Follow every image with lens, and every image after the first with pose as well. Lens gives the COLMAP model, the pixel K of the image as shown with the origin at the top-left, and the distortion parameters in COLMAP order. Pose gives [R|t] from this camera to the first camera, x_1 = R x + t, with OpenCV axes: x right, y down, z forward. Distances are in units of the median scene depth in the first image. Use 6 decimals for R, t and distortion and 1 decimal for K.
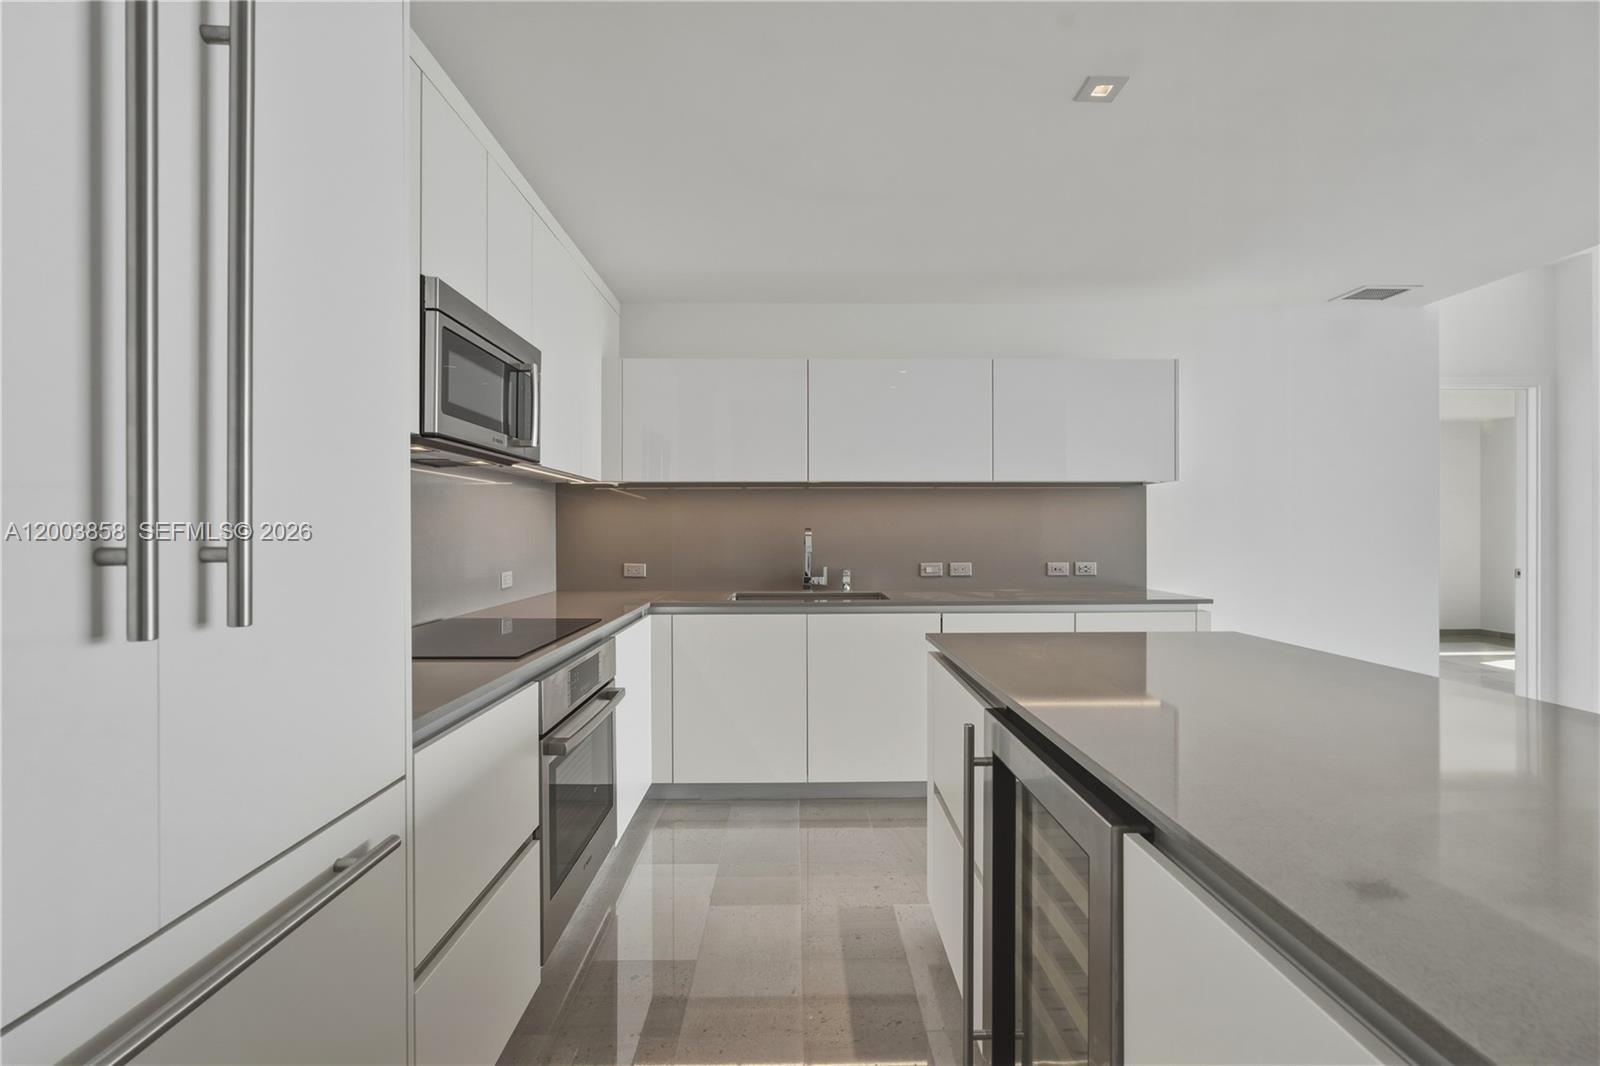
lens RADIAL K [[718.0, 0, 803.5], [0, 718.0, 527.7], [0, 0, 1]] dist [-0.023020, 0.008617]
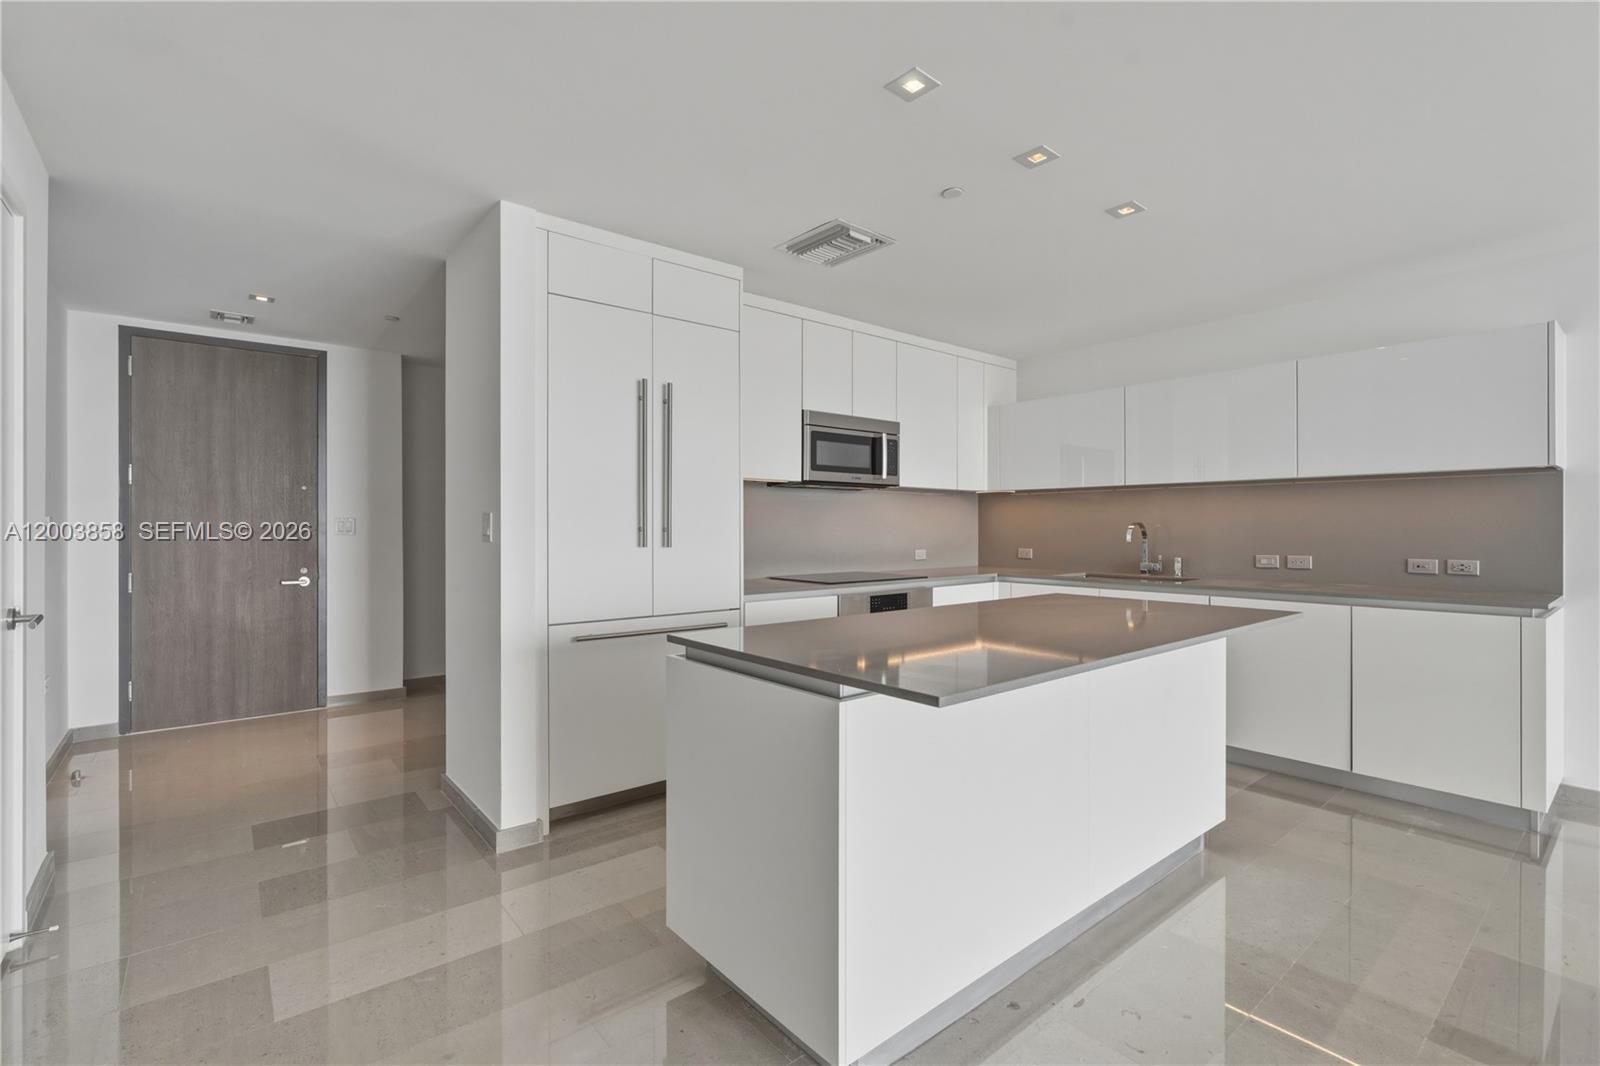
lens RADIAL K [[718.0, 0, 803.5], [0, 718.0, 527.7], [0, 0, 1]] dist [-0.023020, 0.008617]
pose [[0.620842, 0.003194, -0.783929, 0.681825], [0.002694, 0.999977, 0.006207, 0.000786], [0.783931, -0.005966, 0.620819, -0.219532]]
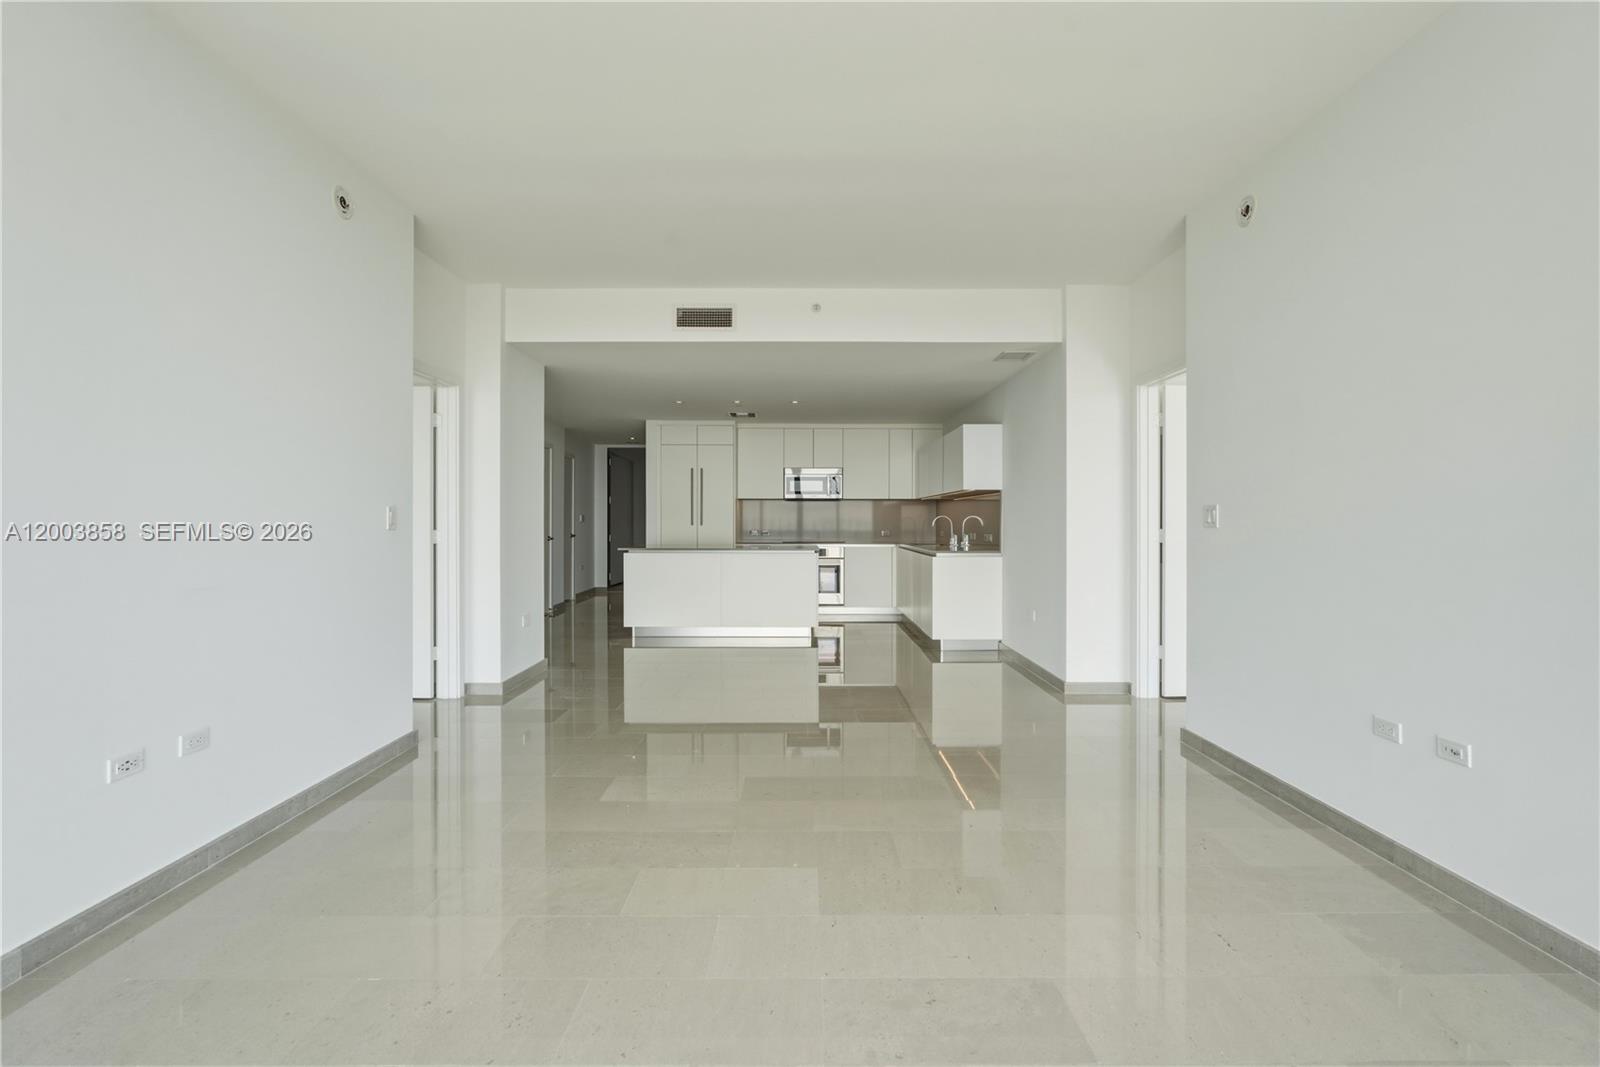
lens RADIAL K [[718.0, 0, 803.5], [0, 718.0, 528.2], [0, 0, 1]] dist [-0.023020, 0.008617]
pose [[-0.013688, 0.012581, -0.999827, 2.592049], [0.004058, 0.999913, 0.012526, 0.011103], [0.999898, -0.003885, -0.013738, 0.668336]]
